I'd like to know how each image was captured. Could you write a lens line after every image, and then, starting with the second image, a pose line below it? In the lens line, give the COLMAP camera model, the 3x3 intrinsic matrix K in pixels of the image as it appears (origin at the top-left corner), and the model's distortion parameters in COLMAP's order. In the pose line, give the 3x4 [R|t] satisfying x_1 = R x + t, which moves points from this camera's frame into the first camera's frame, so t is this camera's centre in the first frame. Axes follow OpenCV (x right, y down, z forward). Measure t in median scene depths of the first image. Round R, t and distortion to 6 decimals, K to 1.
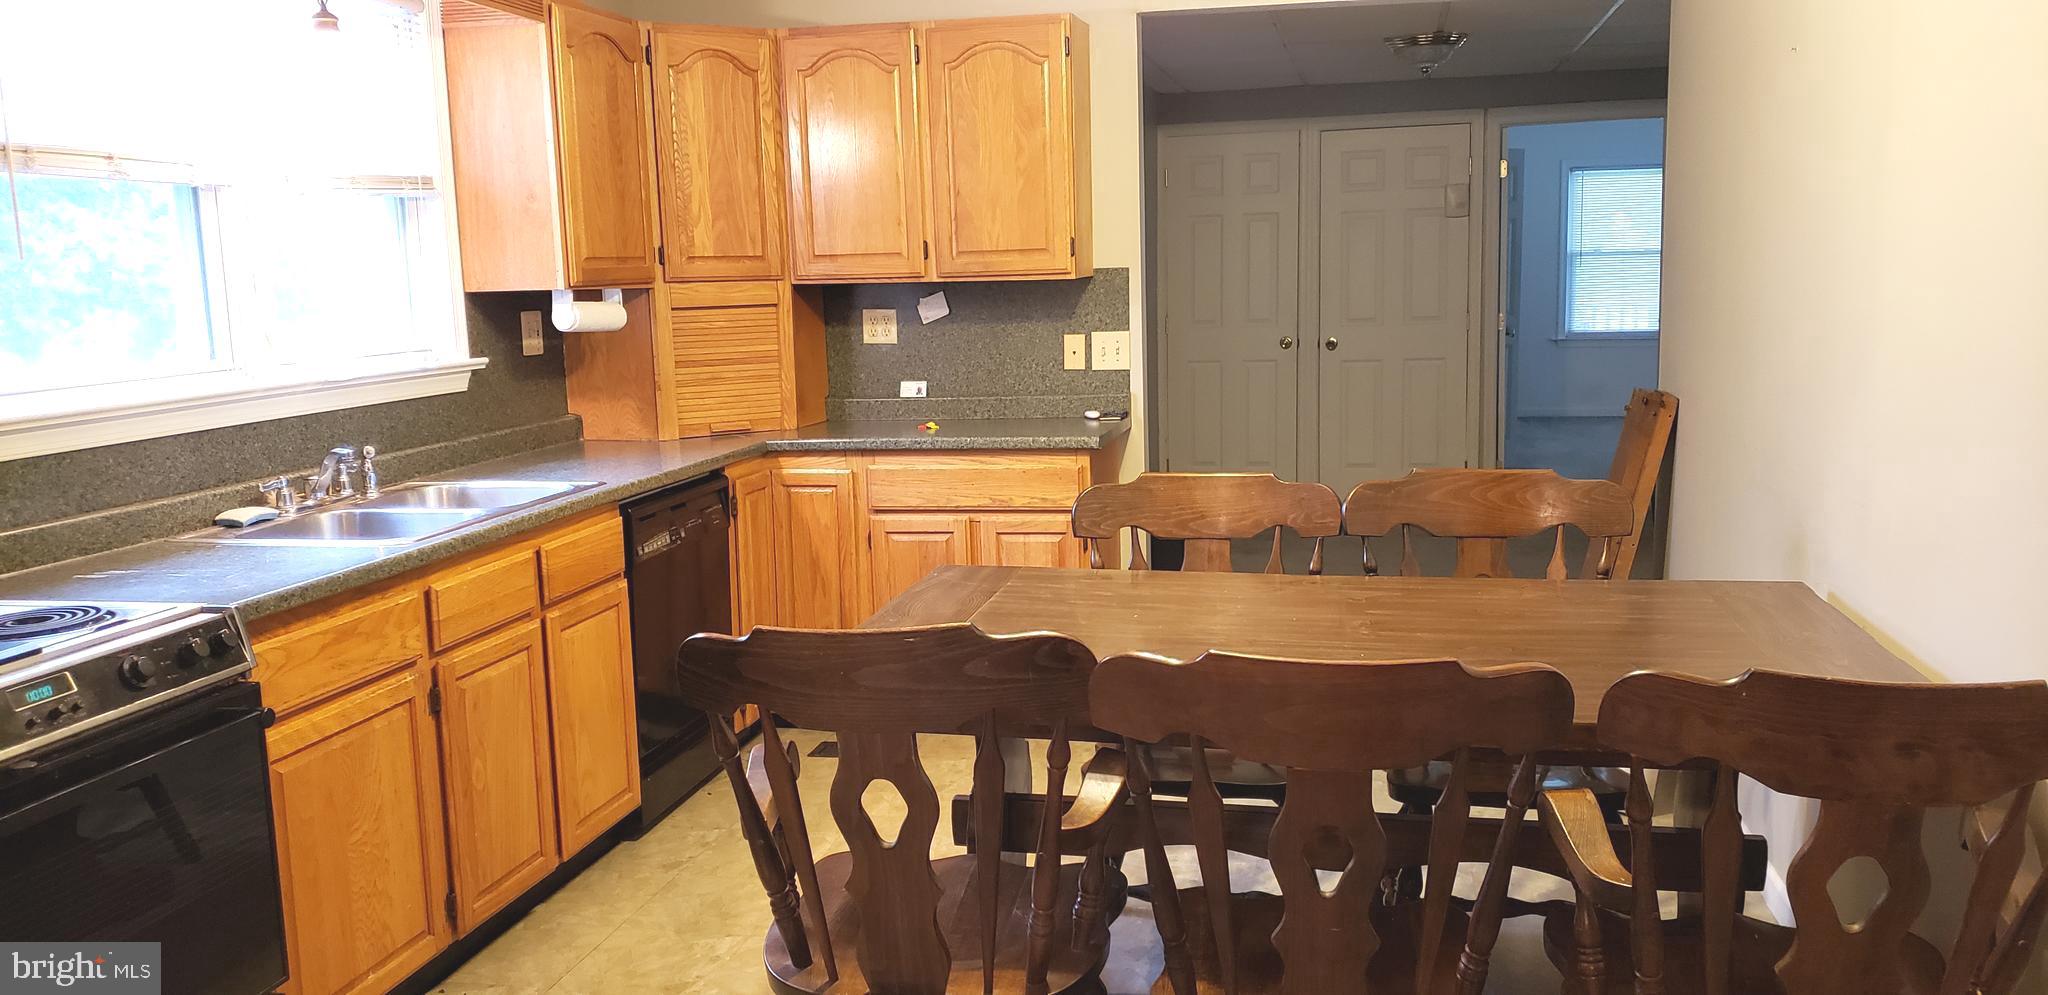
lens RADIAL K [[1616.3, 0, 1021.2], [0, 1616.3, 549.0], [0, 0, 1]] dist [0.005265, 0.000074]
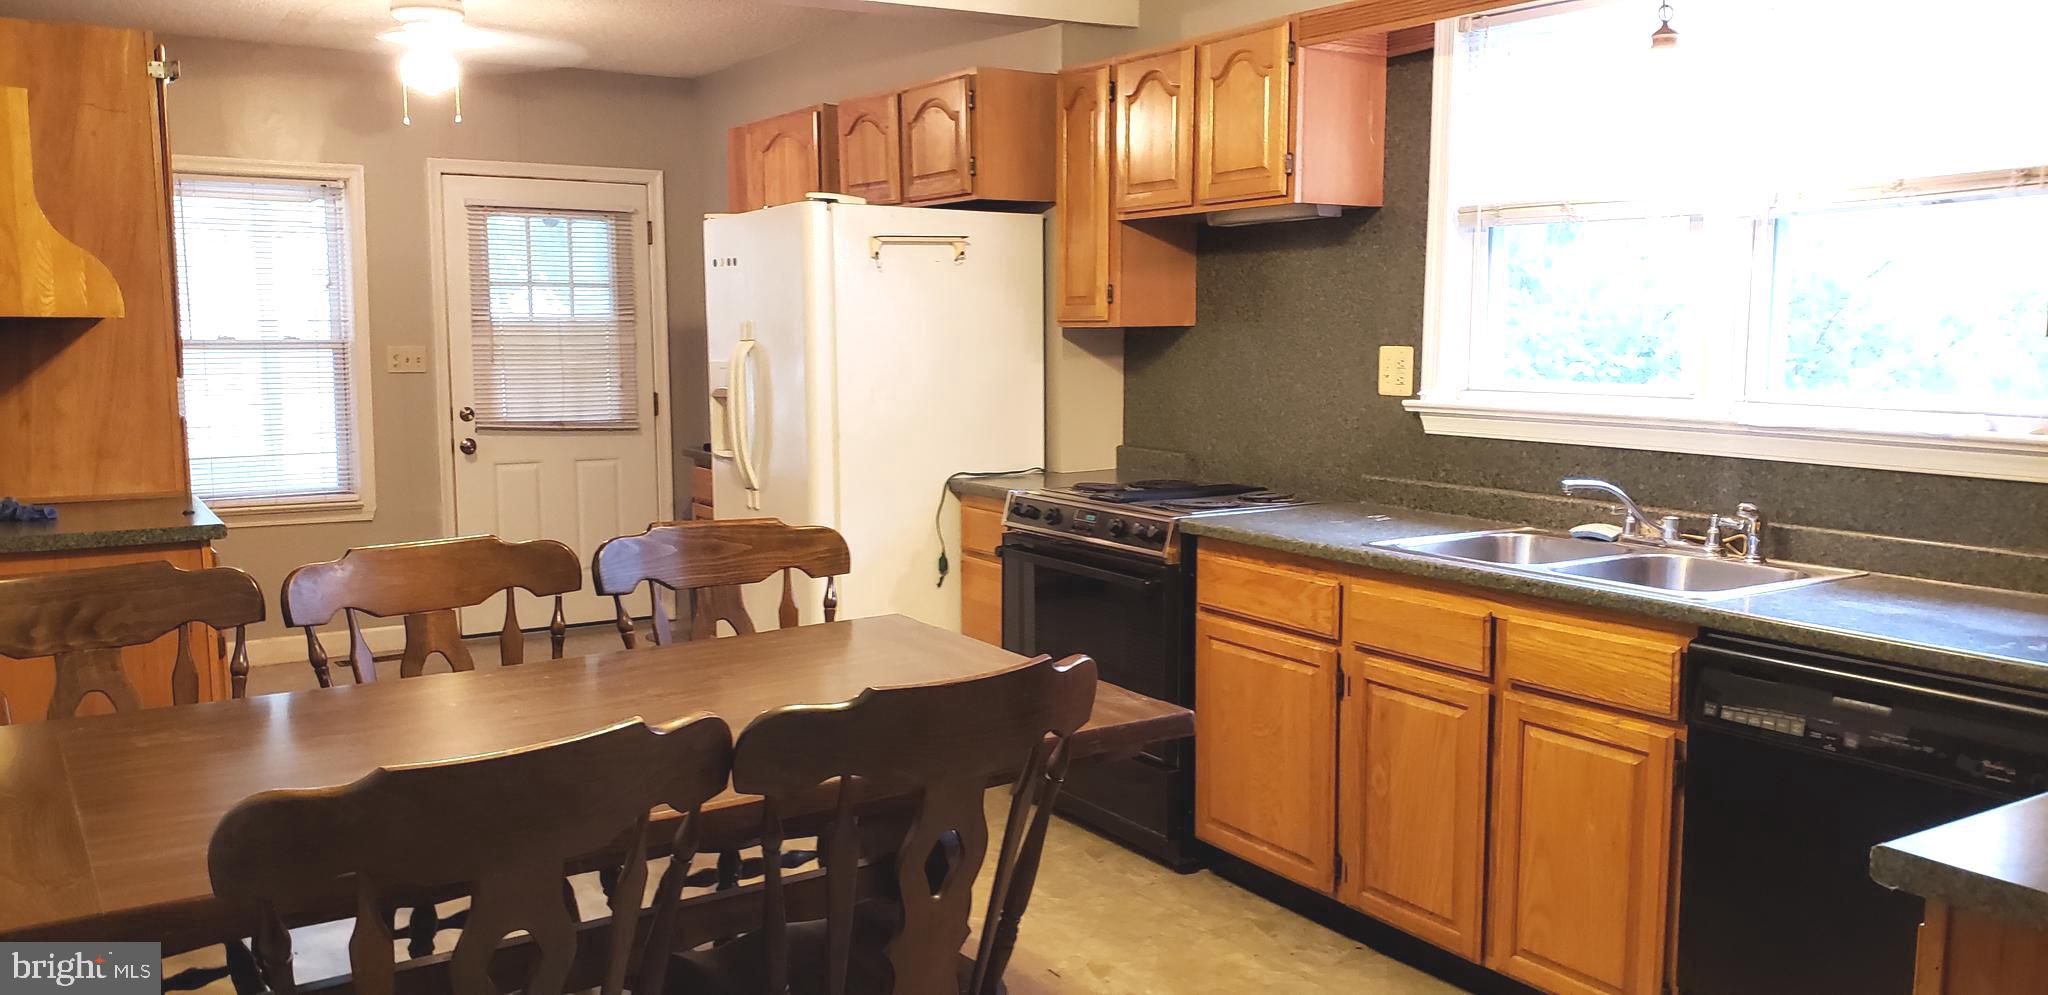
lens RADIAL K [[1616.3, 0, 1021.2], [0, 1616.3, 549.0], [0, 0, 1]] dist [0.005265, 0.000074]
pose [[-0.714405, 0.128125, -0.687902, 0.543532], [-0.102498, 0.953327, 0.284009, -0.283130], [0.692185, 0.273406, -0.667929, 1.509976]]
